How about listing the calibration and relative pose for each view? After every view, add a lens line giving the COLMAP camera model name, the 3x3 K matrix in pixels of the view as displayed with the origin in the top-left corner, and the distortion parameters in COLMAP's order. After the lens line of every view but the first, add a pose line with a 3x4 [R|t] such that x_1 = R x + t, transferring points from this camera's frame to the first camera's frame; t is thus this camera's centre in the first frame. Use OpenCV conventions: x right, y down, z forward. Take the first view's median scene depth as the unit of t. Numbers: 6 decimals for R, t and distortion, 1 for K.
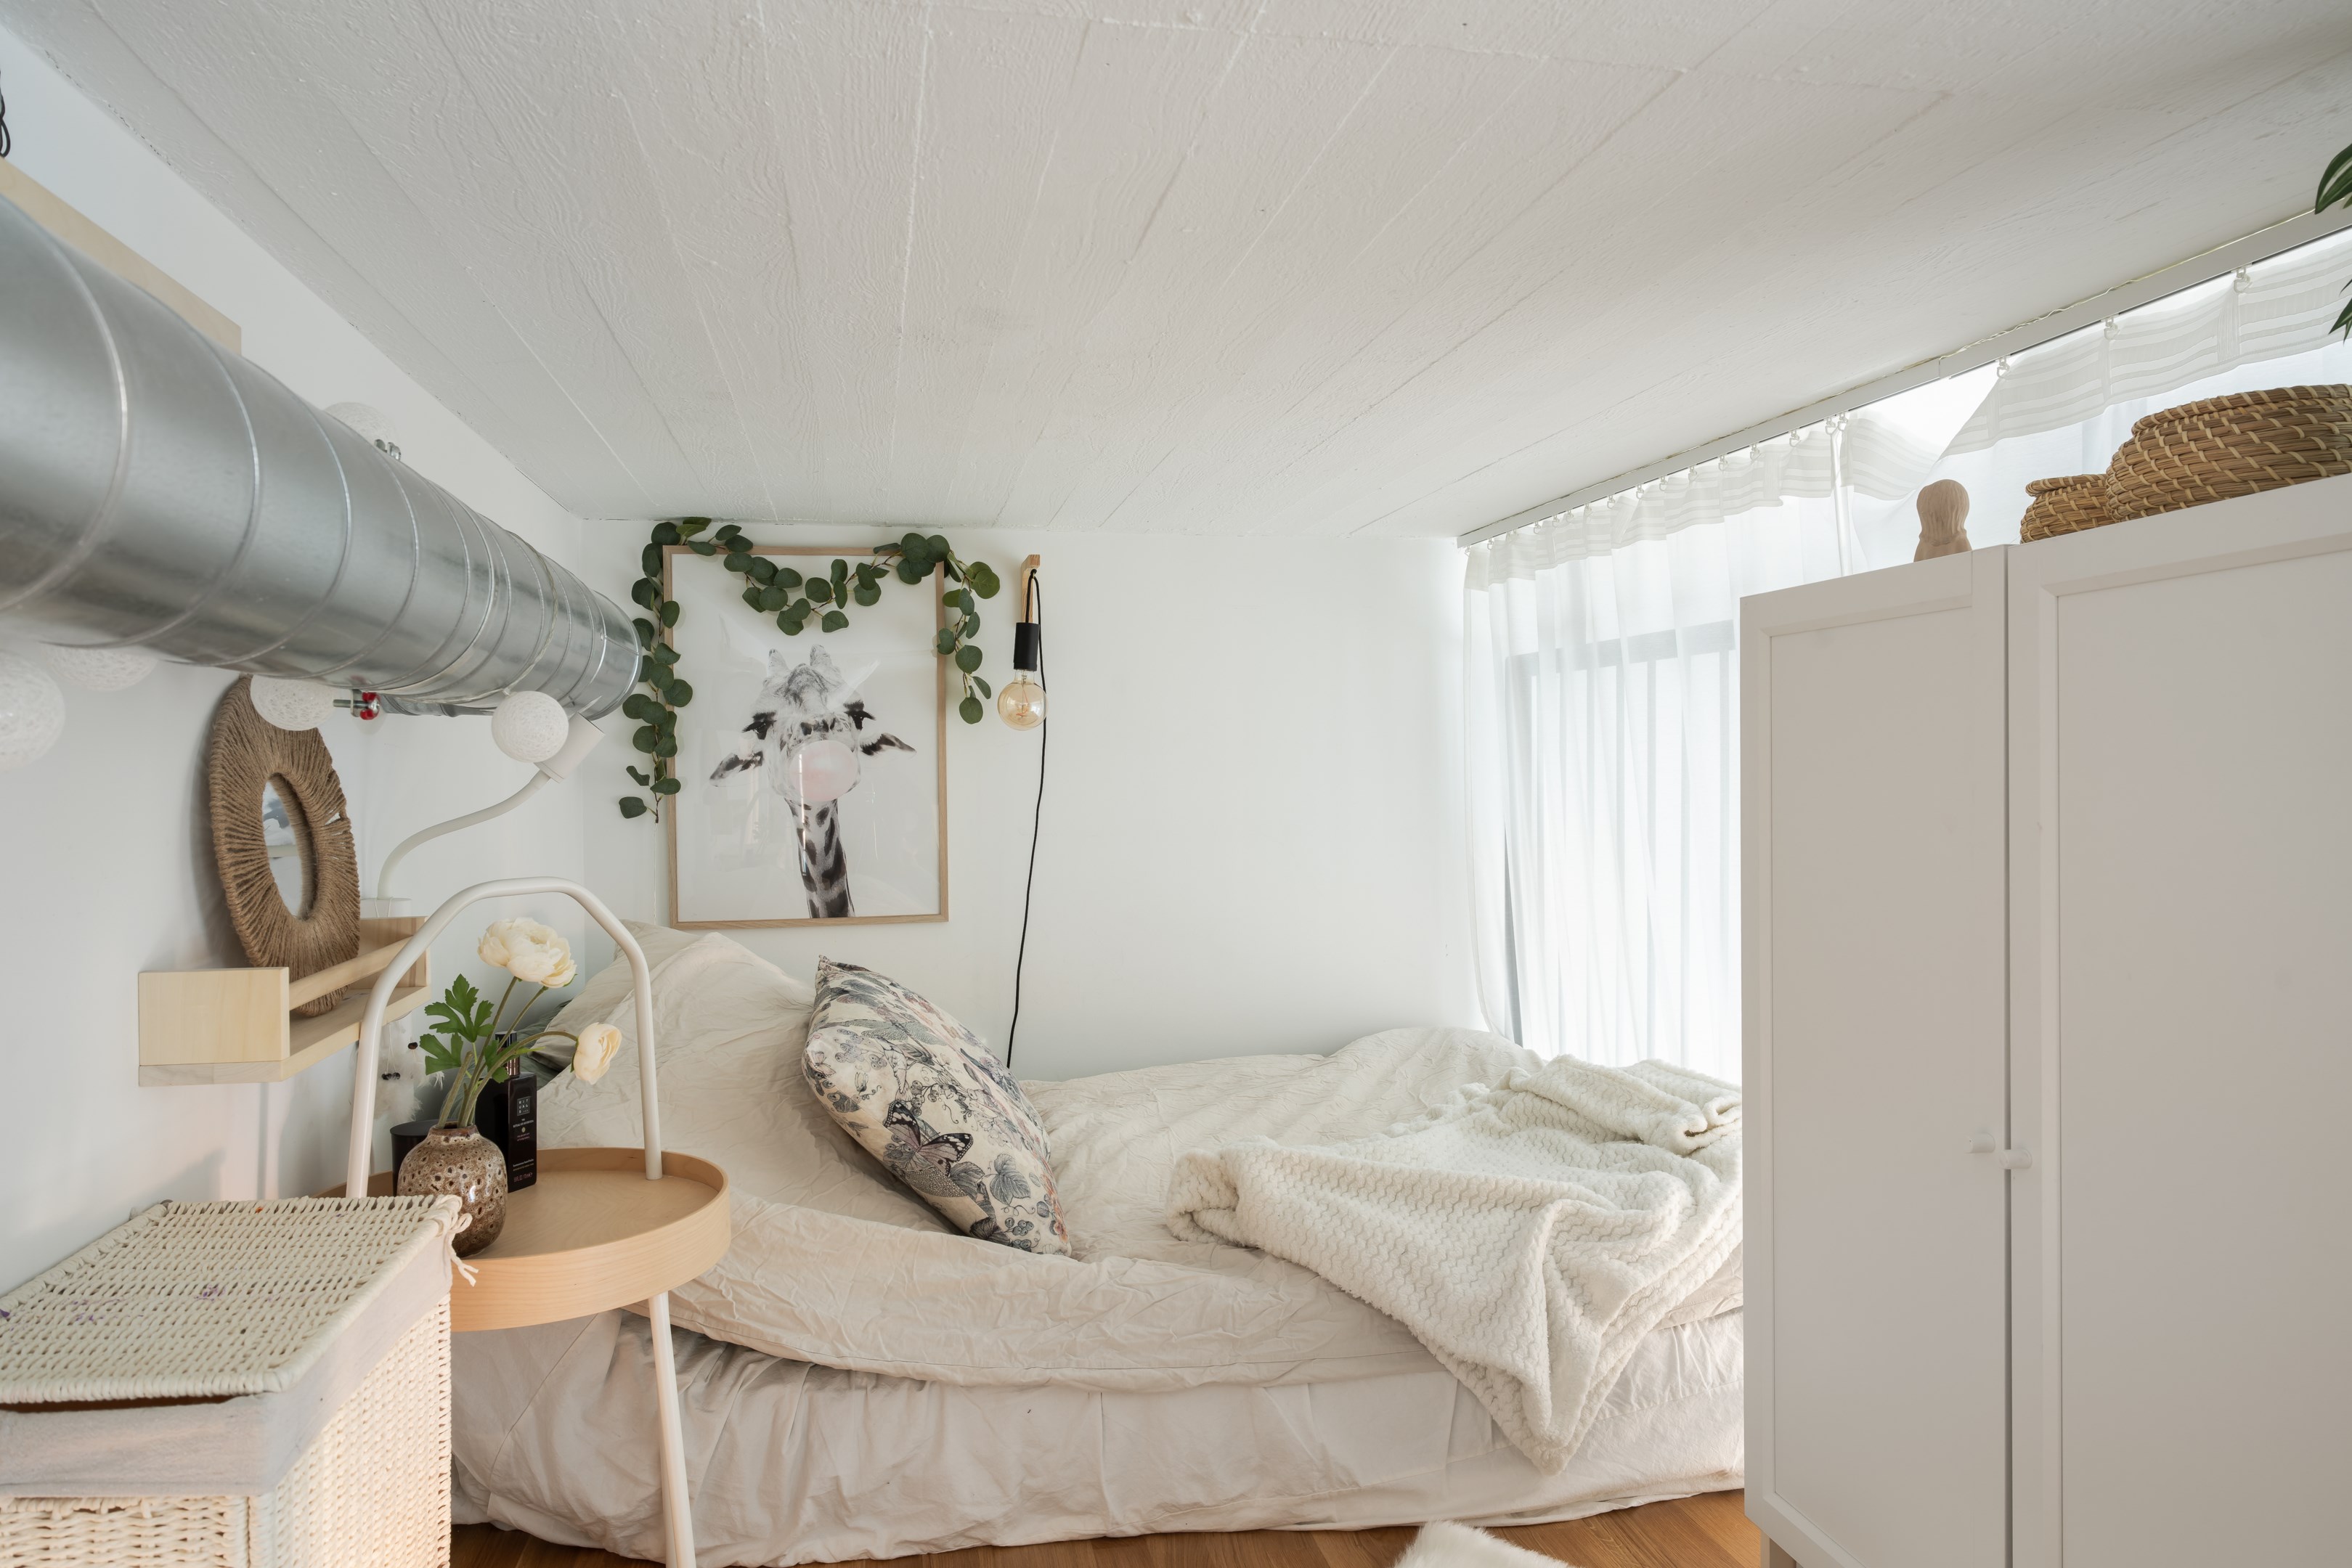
lens RADIAL K [[1541.0, 0, 1171.3], [0, 1541.0, 772.5], [0, 0, 1]] dist [-0.003213, -0.000473]
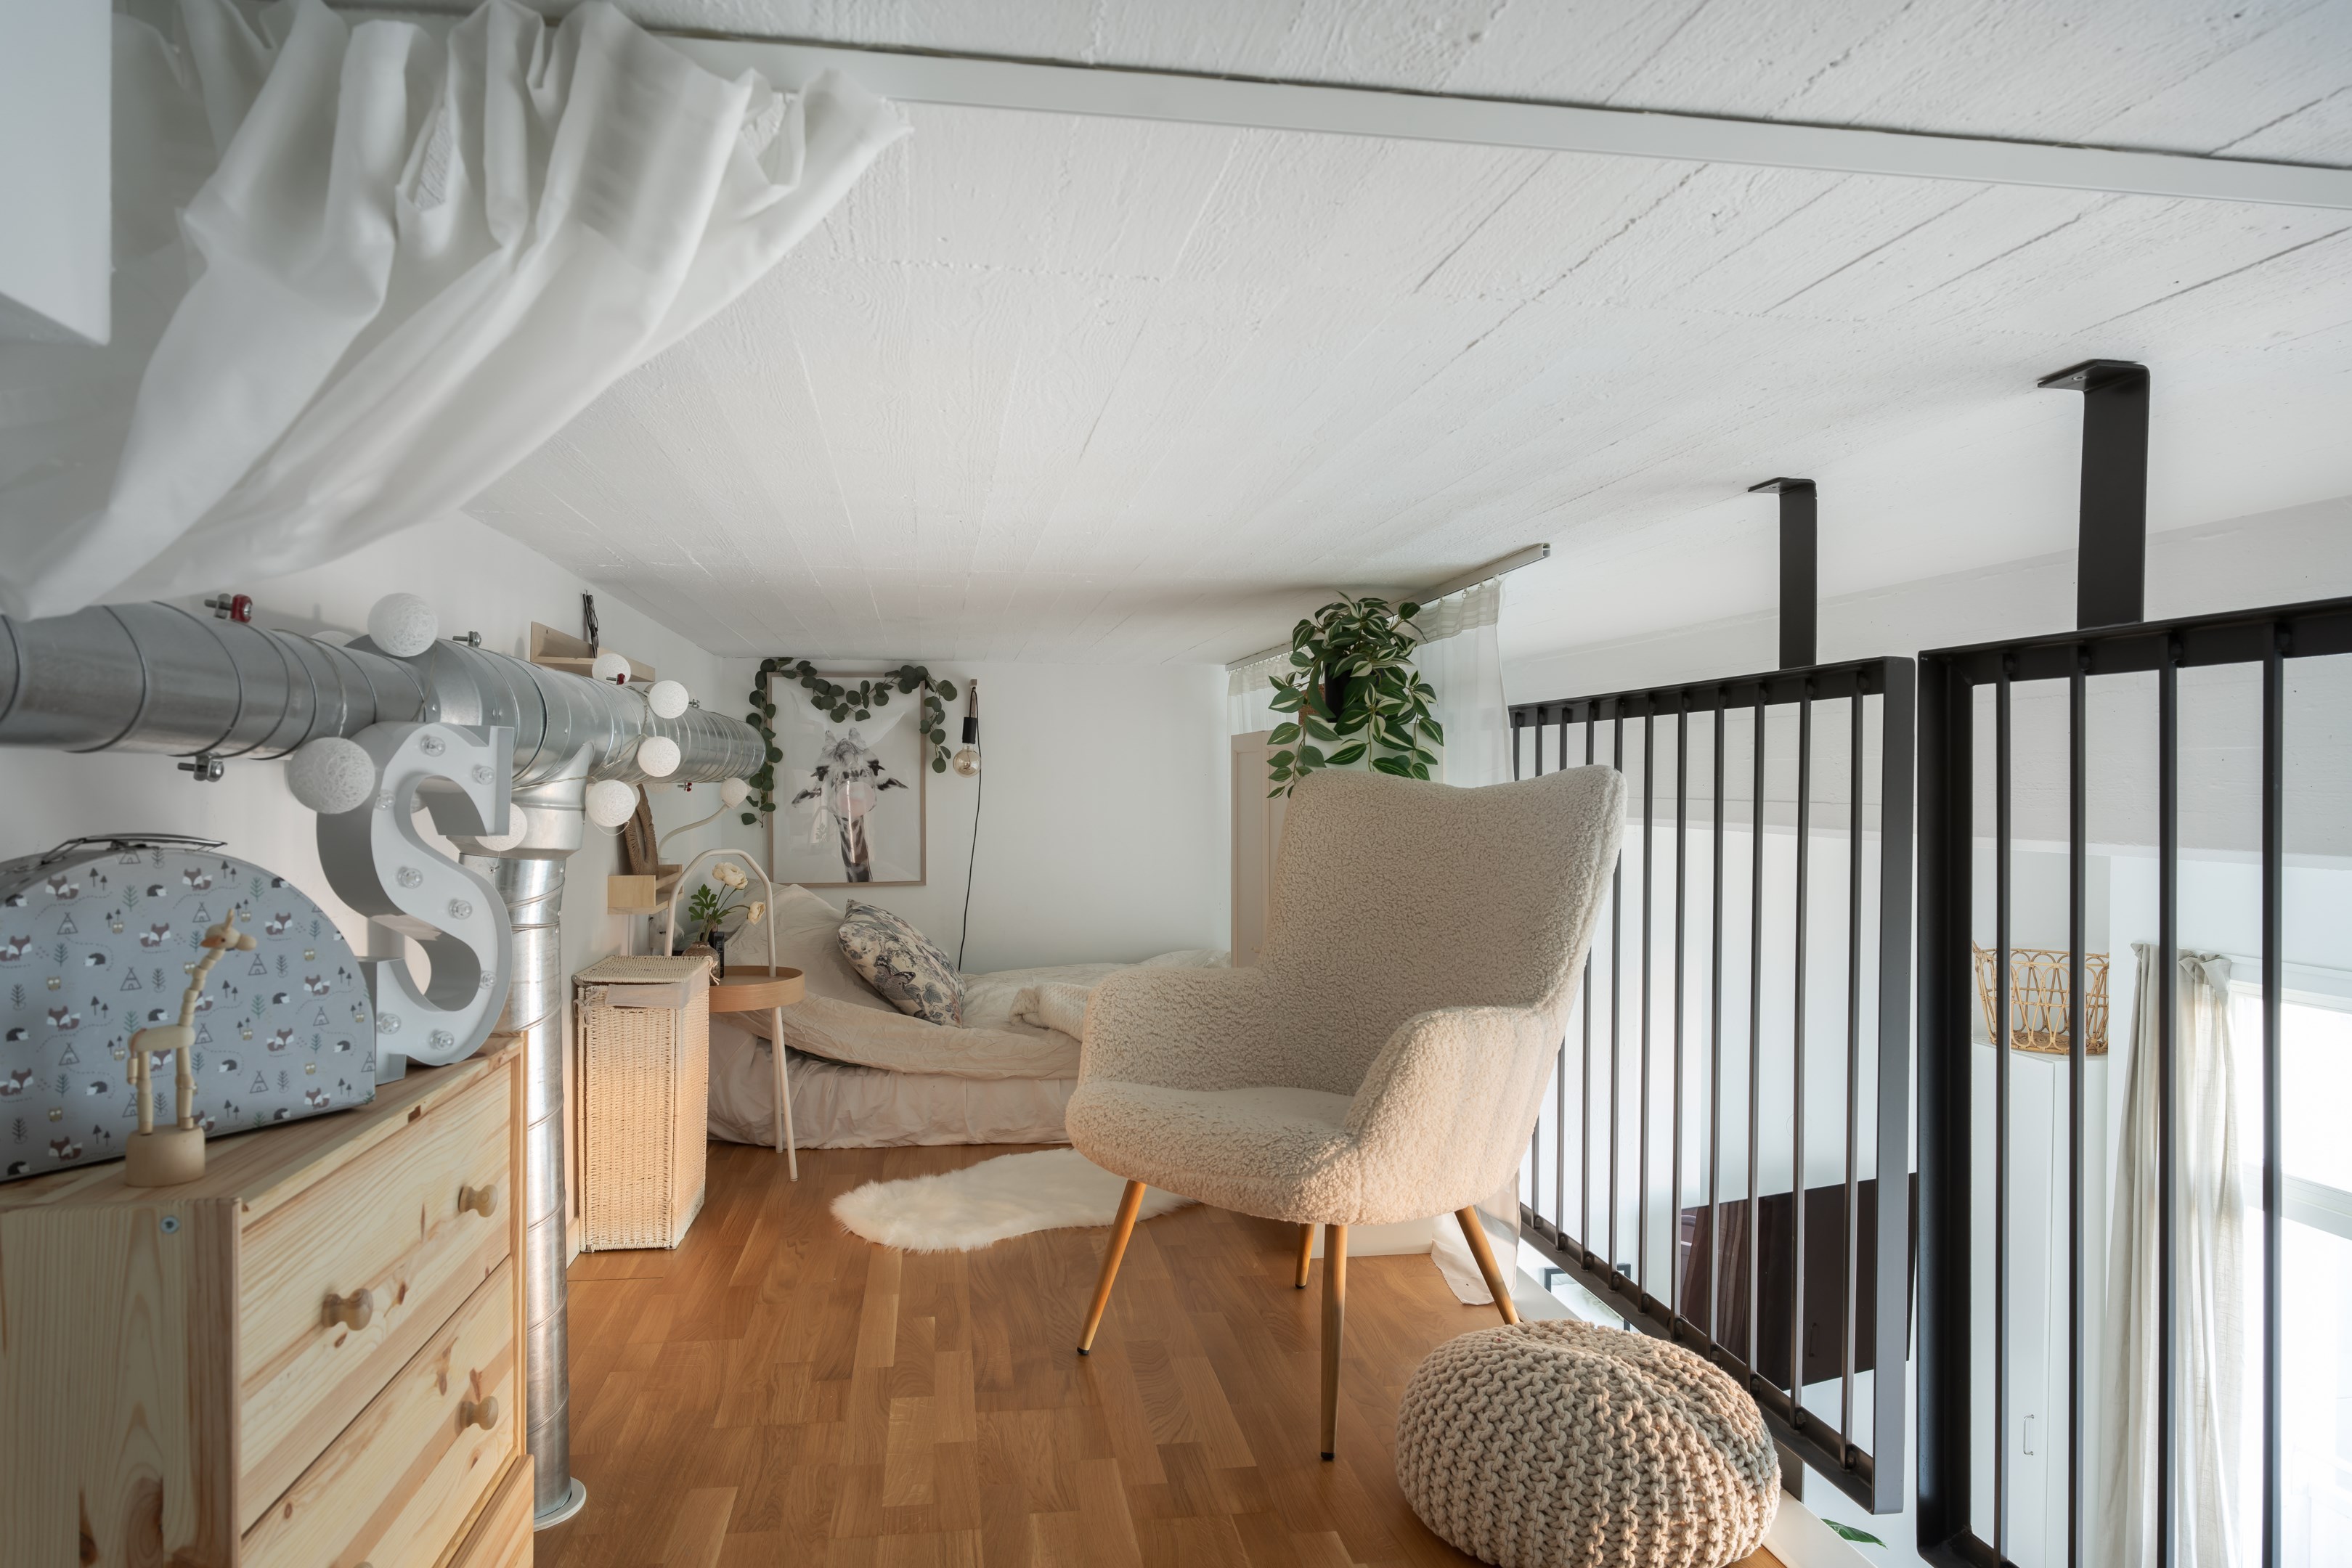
lens RADIAL K [[1449.4, 0, 1176.0], [0, 1449.4, 784.0], [0, 0, 1]] dist [0.001229, 0.000005]
pose [[0.999723, 0.007497, -0.022323, 0.182728], [-0.007523, 0.999971, -0.001088, -0.019678], [0.022314, 0.001256, 0.999750, -0.669384]]
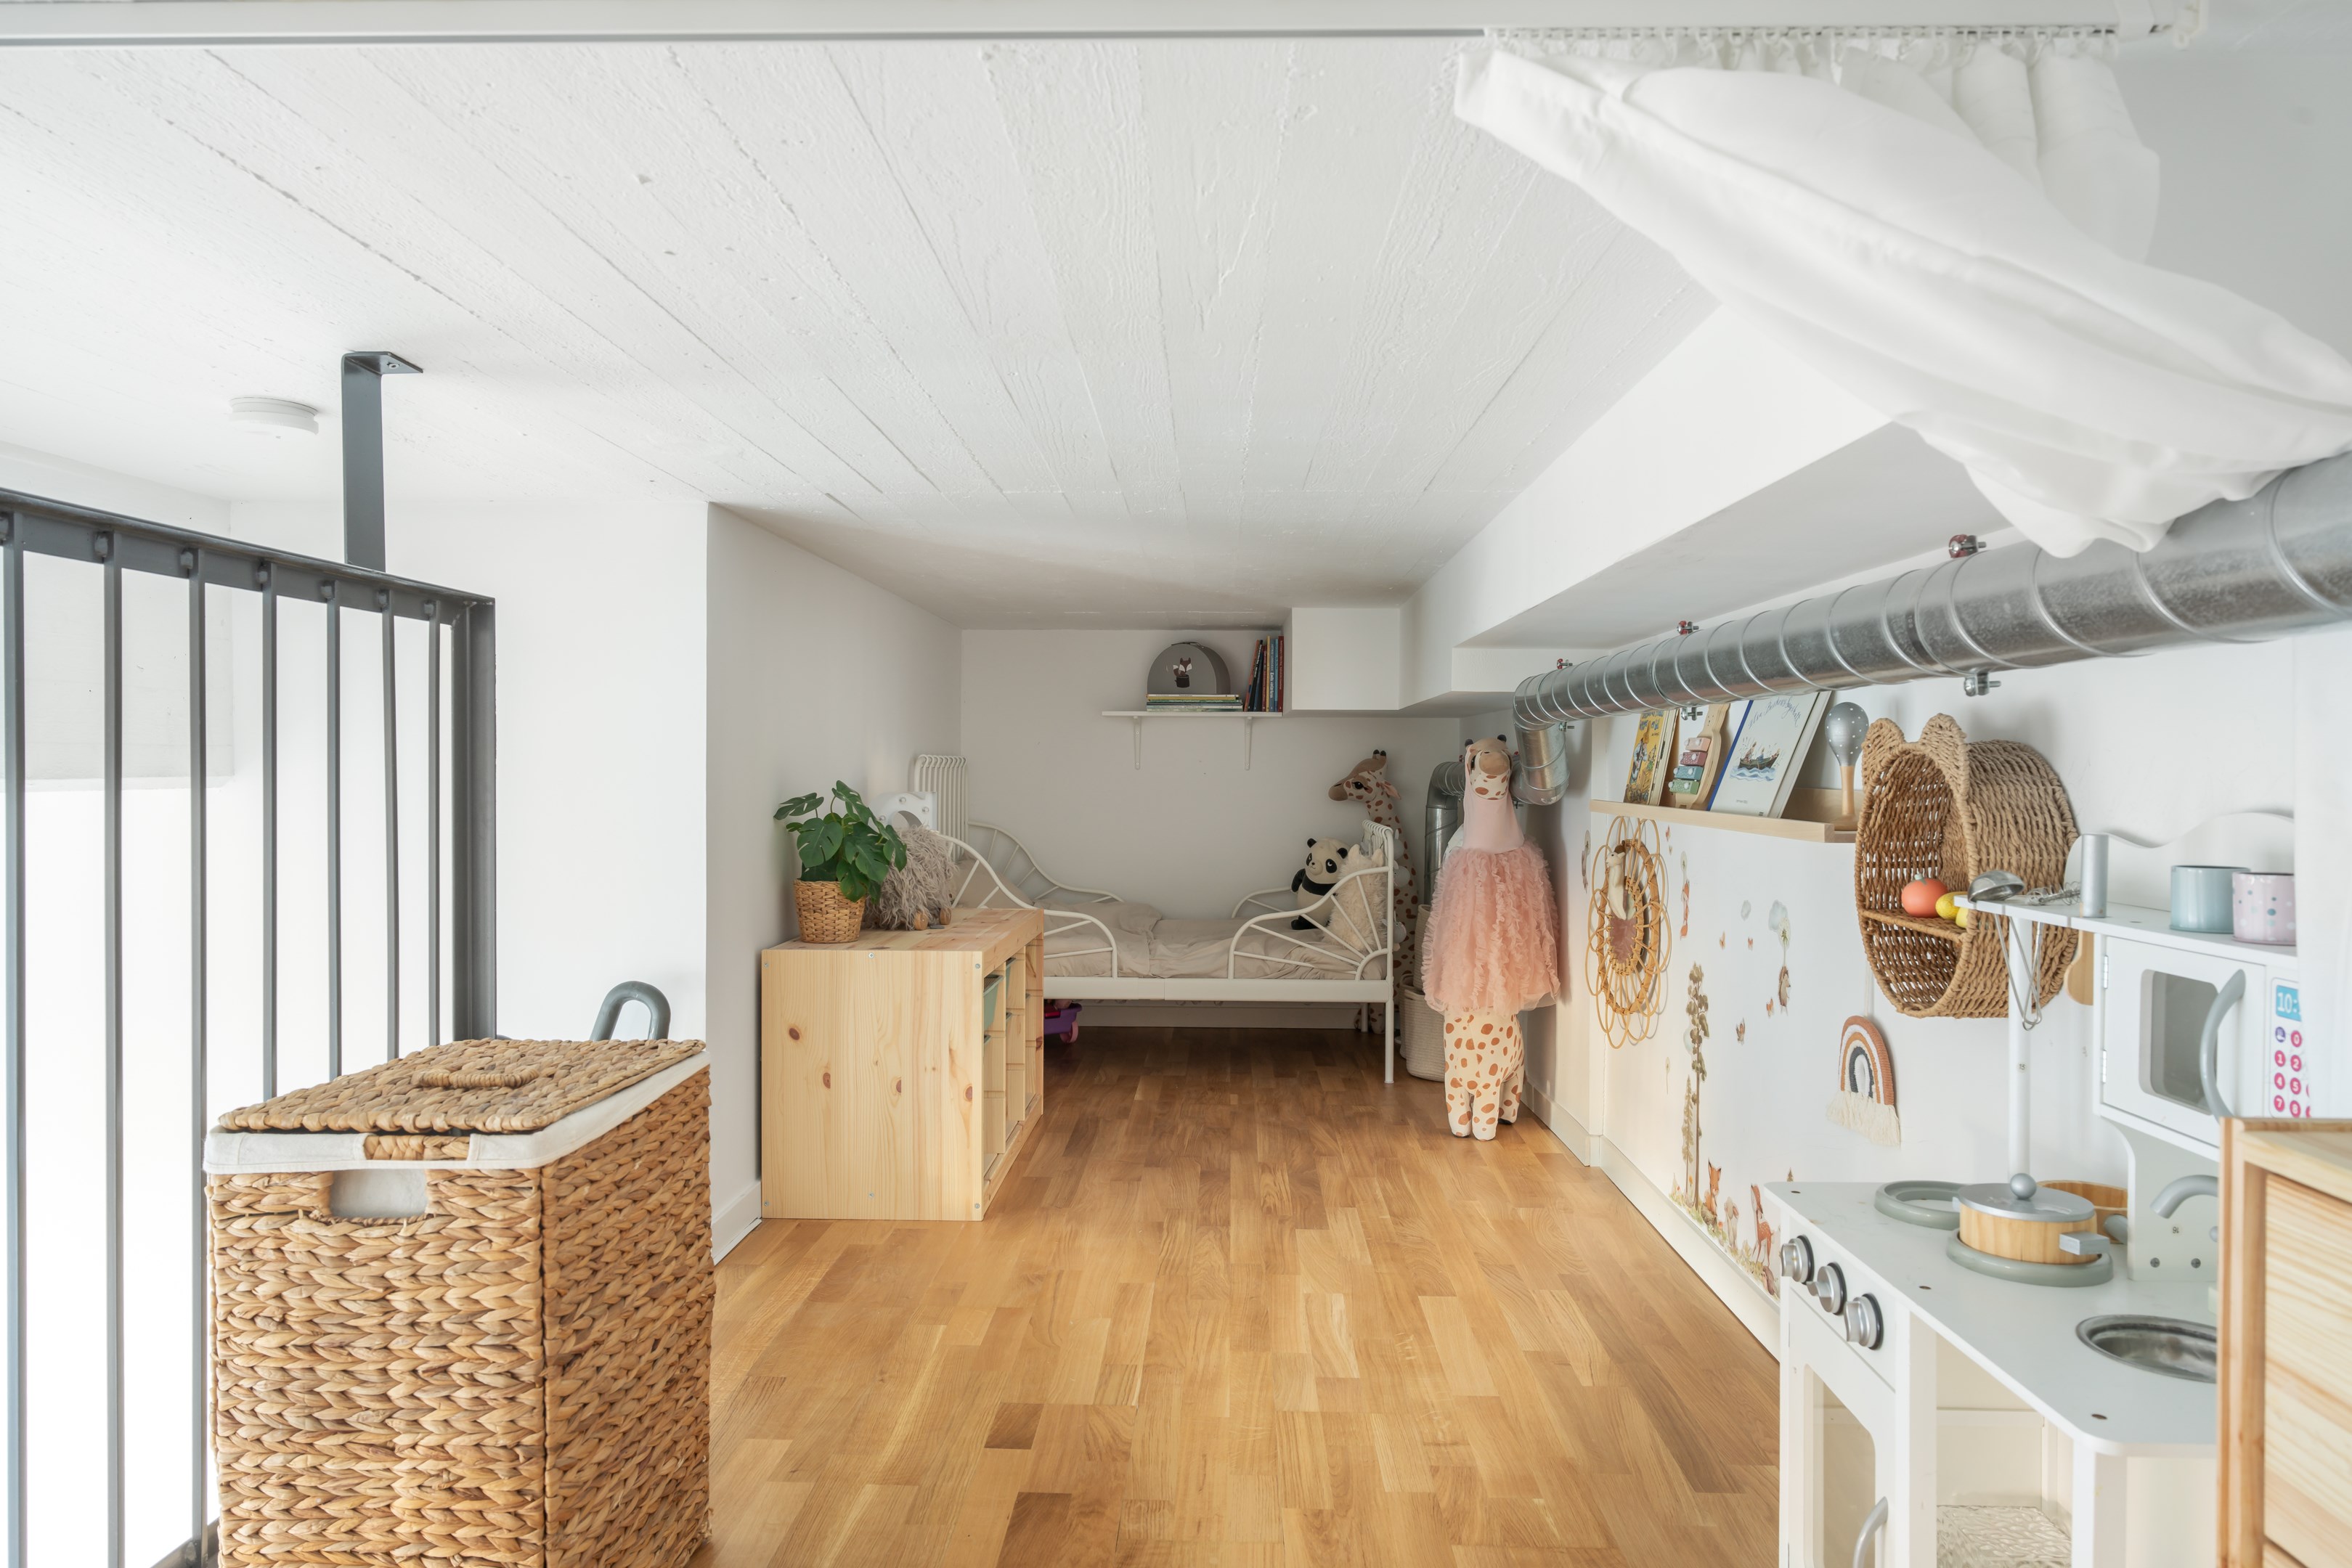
lens RADIAL K [[1541.0, 0, 1171.3], [0, 1541.0, 772.5], [0, 0, 1]] dist [-0.003213, -0.000473]
pose [[-0.976032, 0.002014, 0.217615, -0.245331], [0.004181, 0.999946, 0.009496, 0.025991], [-0.217585, 0.010178, -0.975988, 2.640154]]
